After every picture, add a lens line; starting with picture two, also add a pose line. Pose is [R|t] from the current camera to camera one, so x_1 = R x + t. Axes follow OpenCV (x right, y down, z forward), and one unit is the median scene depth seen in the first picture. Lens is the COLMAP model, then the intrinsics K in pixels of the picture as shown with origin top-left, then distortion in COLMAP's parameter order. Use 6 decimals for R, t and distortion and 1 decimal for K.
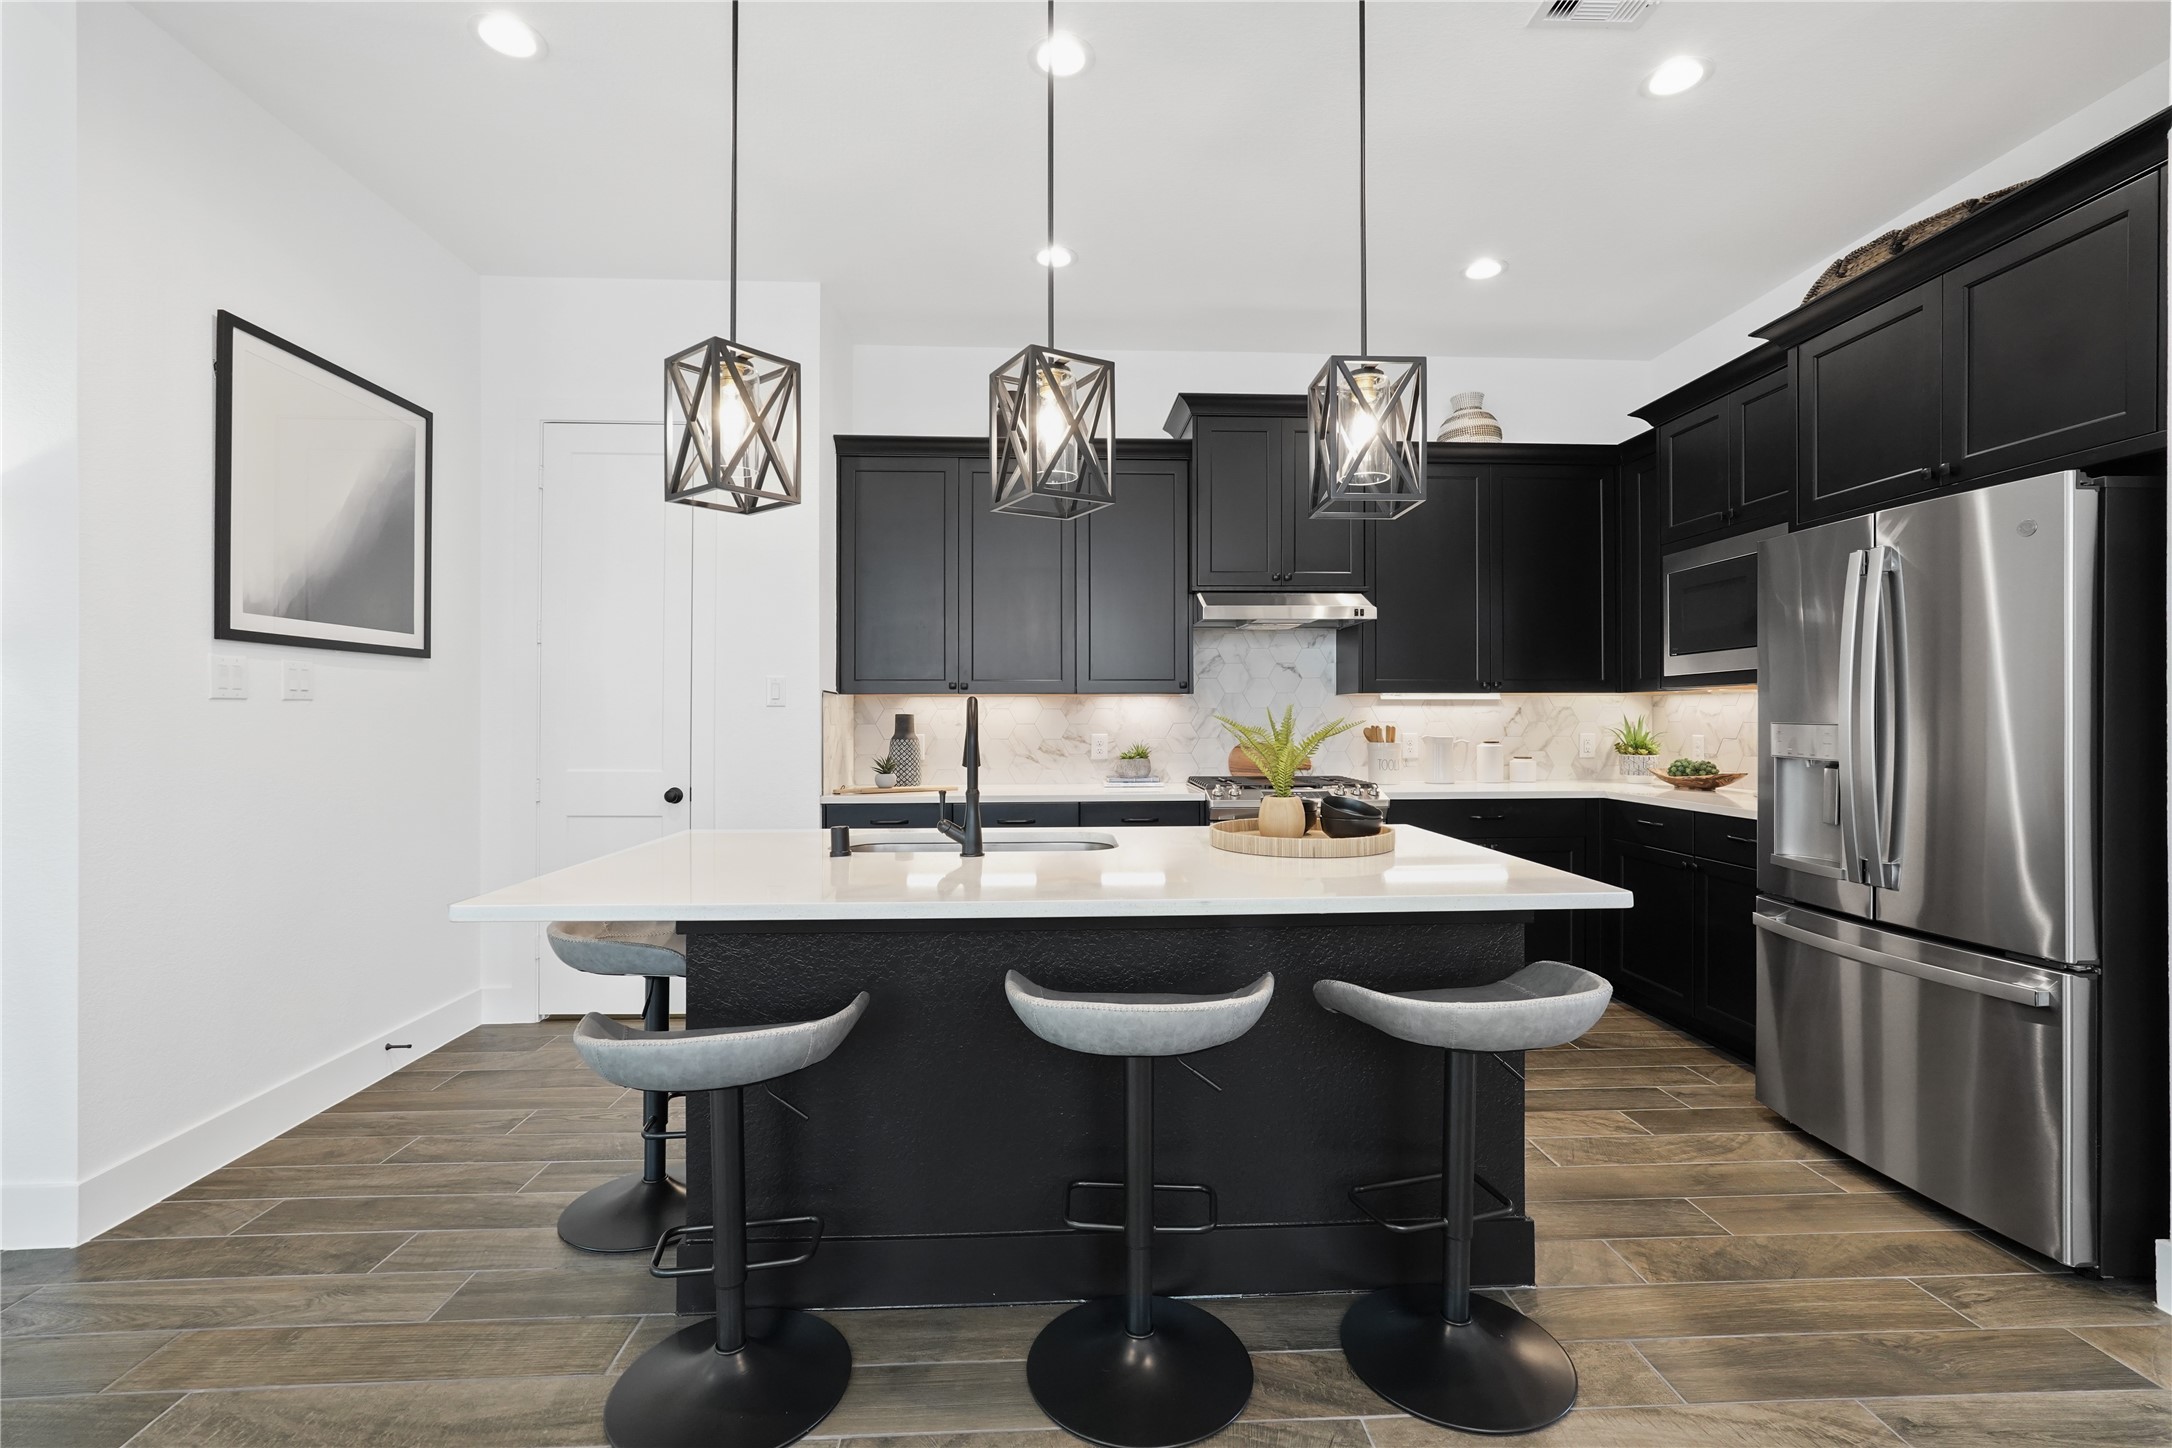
lens RADIAL K [[969.9, 0, 1096.9], [0, 969.9, 717.0], [0, 0, 1]] dist [-0.007108, 0.003017]
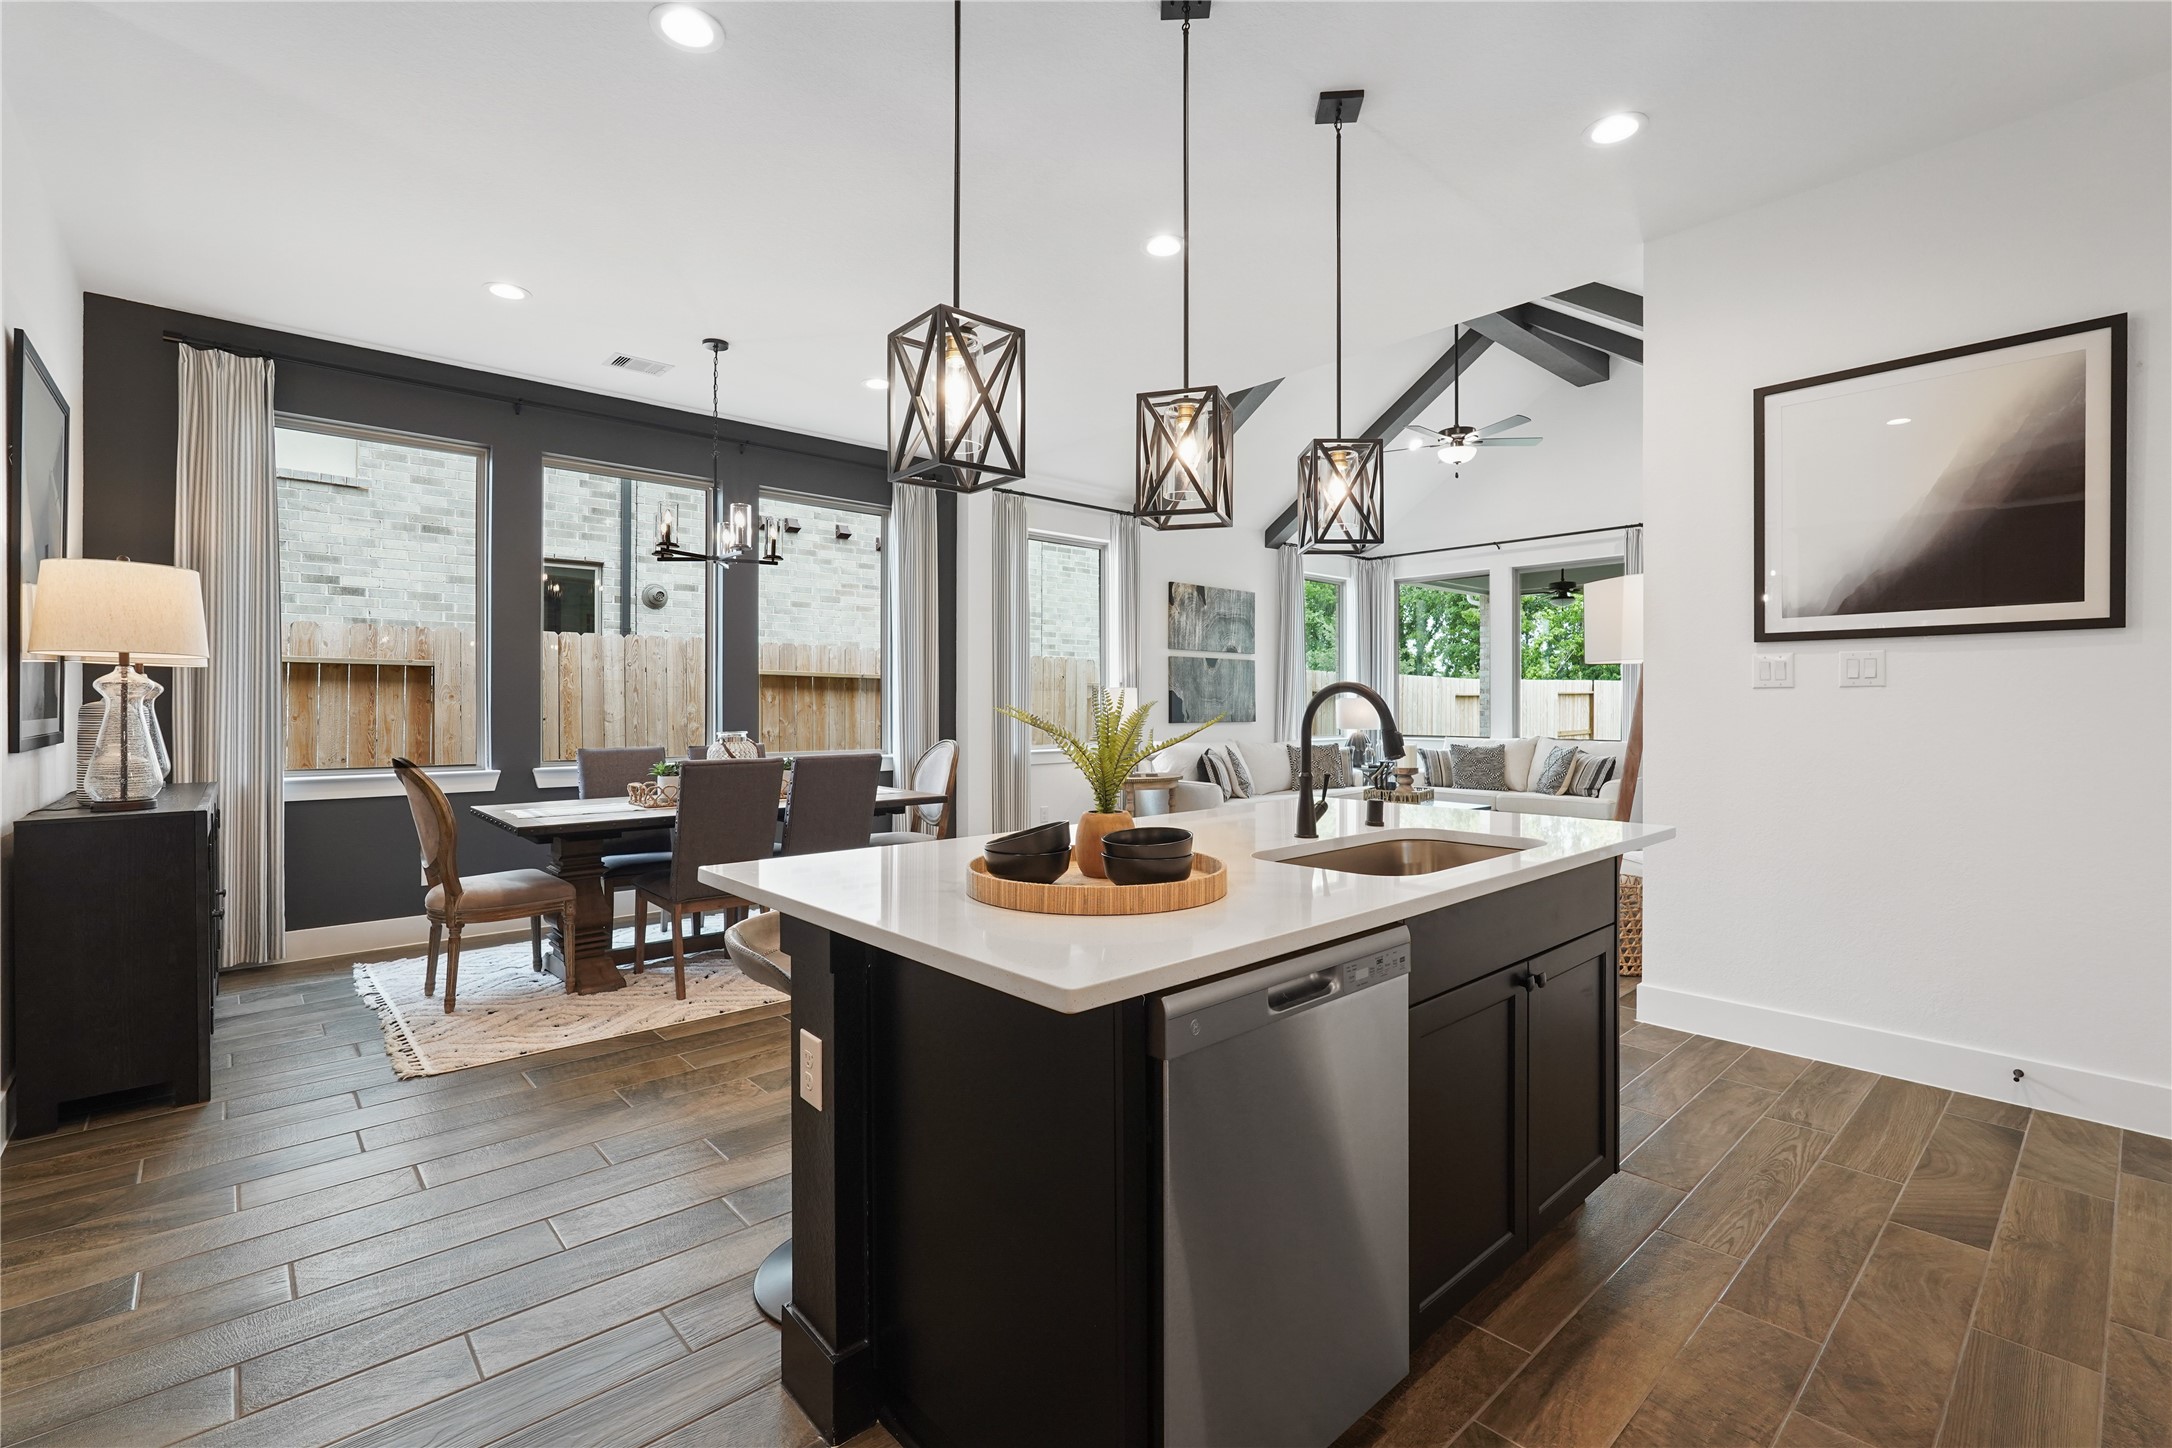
lens RADIAL K [[969.9, 0, 1088.2], [0, 969.9, 707.8], [0, 0, 1]] dist [-0.007108, 0.003017]
pose [[-0.773398, 0.001769, -0.633919, 0.467603], [-0.004244, 0.999959, 0.007968, 0.001639], [0.633907, 0.008852, -0.773358, 1.093179]]
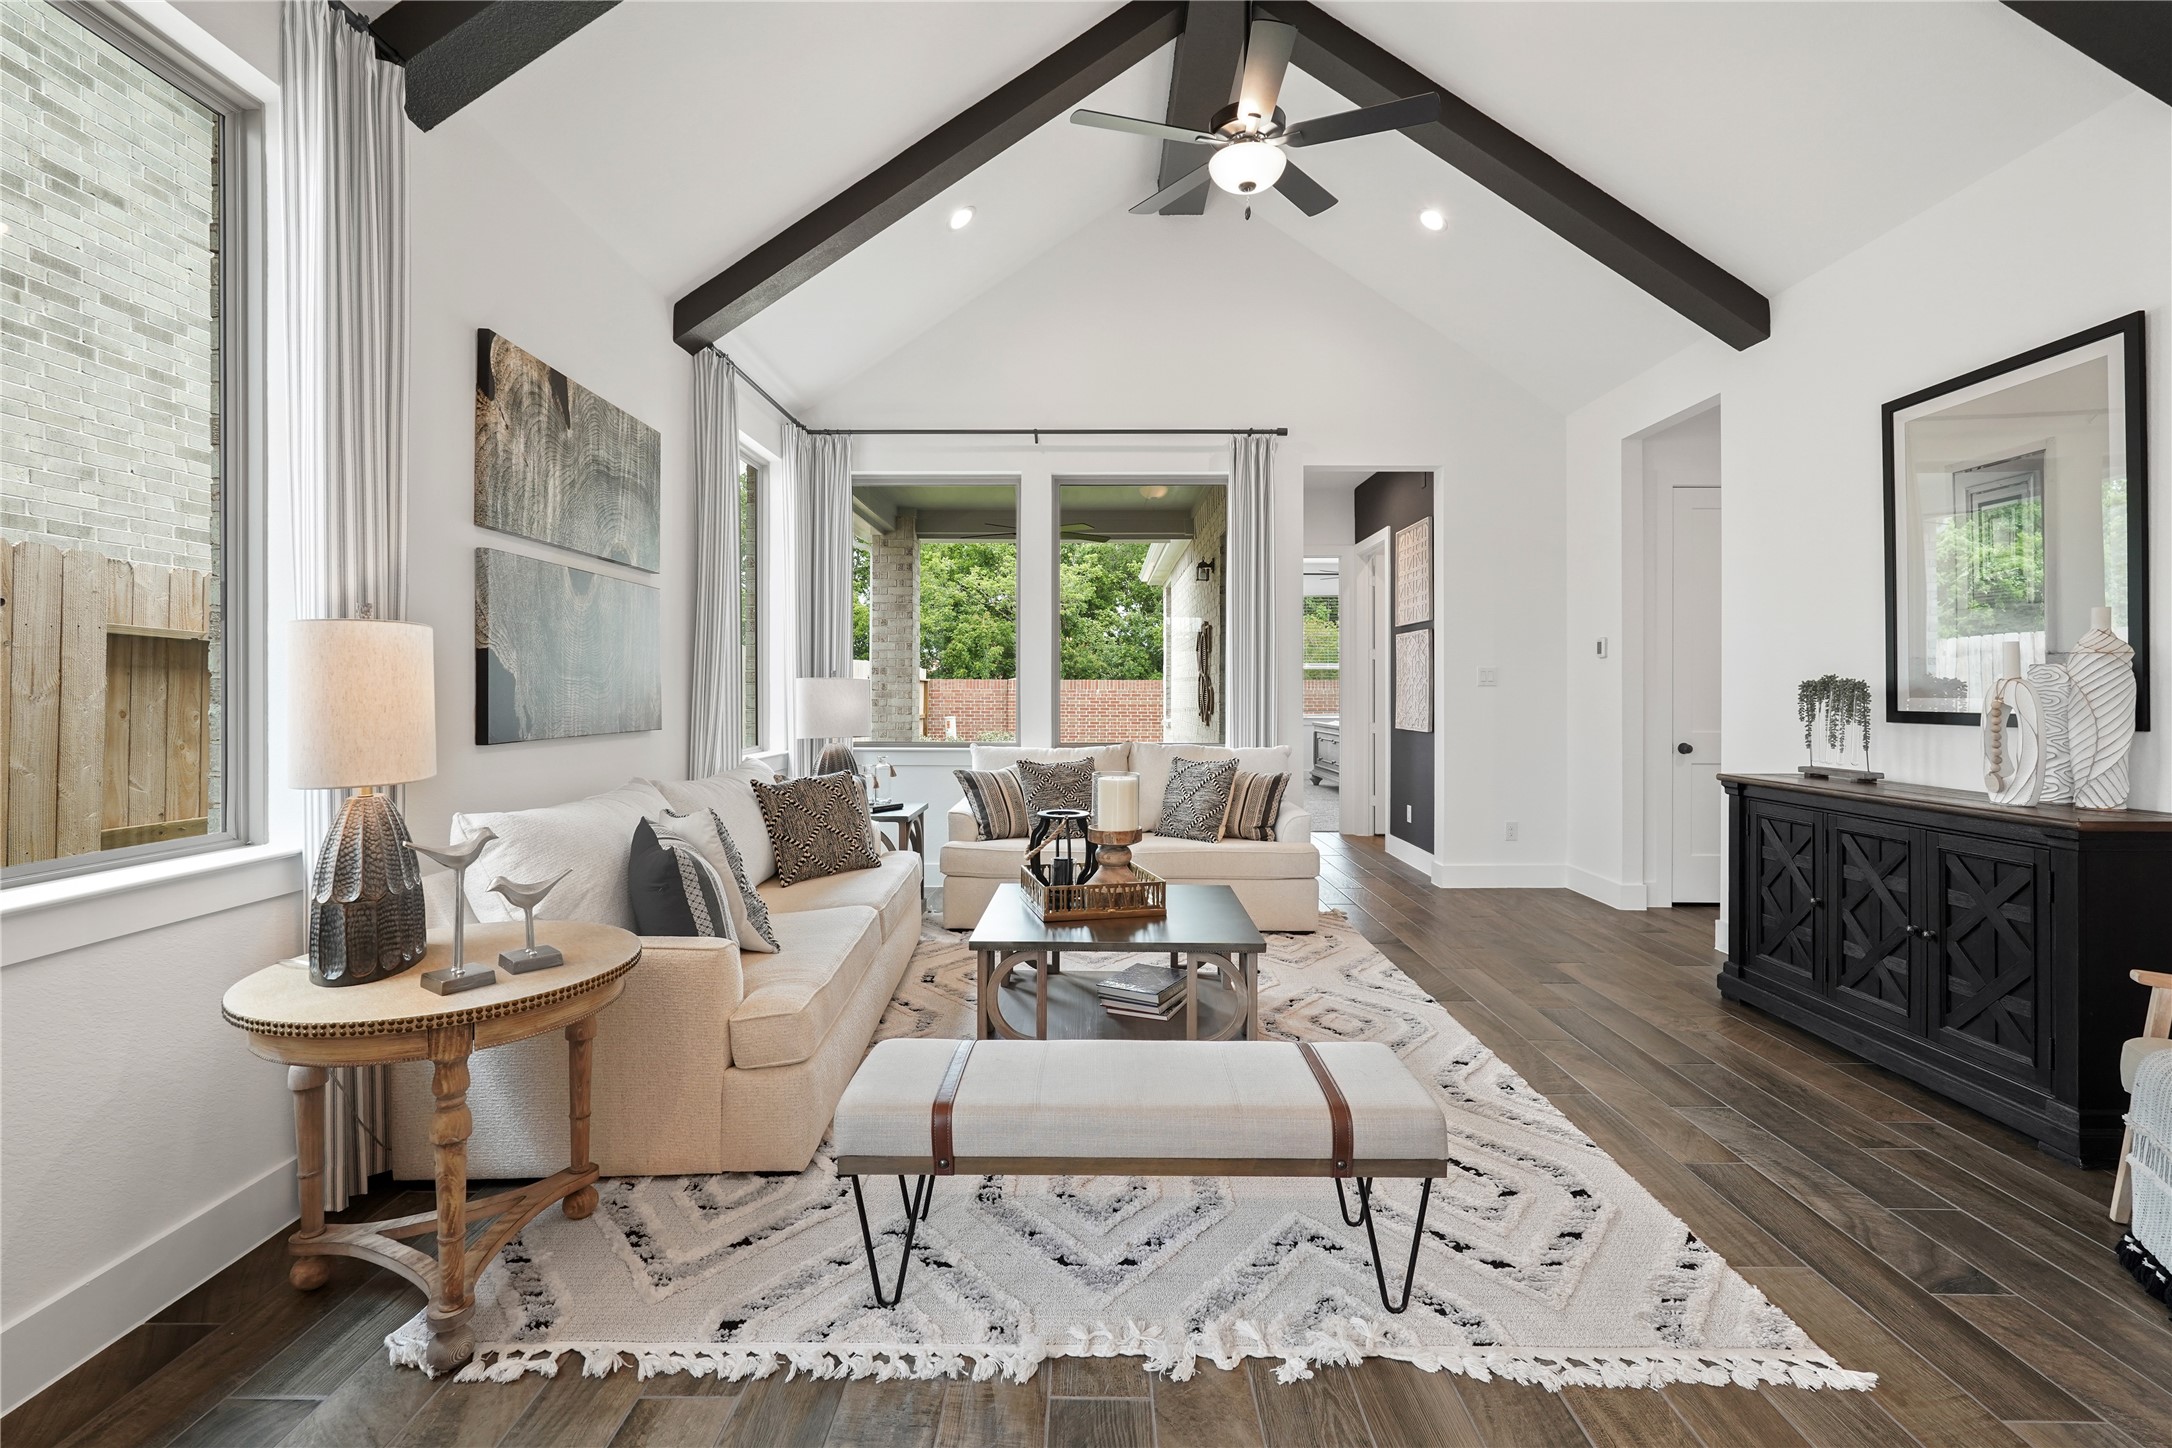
lens RADIAL K [[969.9, 0, 1072.9], [0, 969.9, 694.5], [0, 0, 1]] dist [-0.007108, 0.003017]
pose [[-0.059713, 0.003735, -0.998209, -0.472387], [-0.009335, 0.999947, 0.004300, 0.006853], [0.998172, 0.009575, -0.059675, -0.146643]]
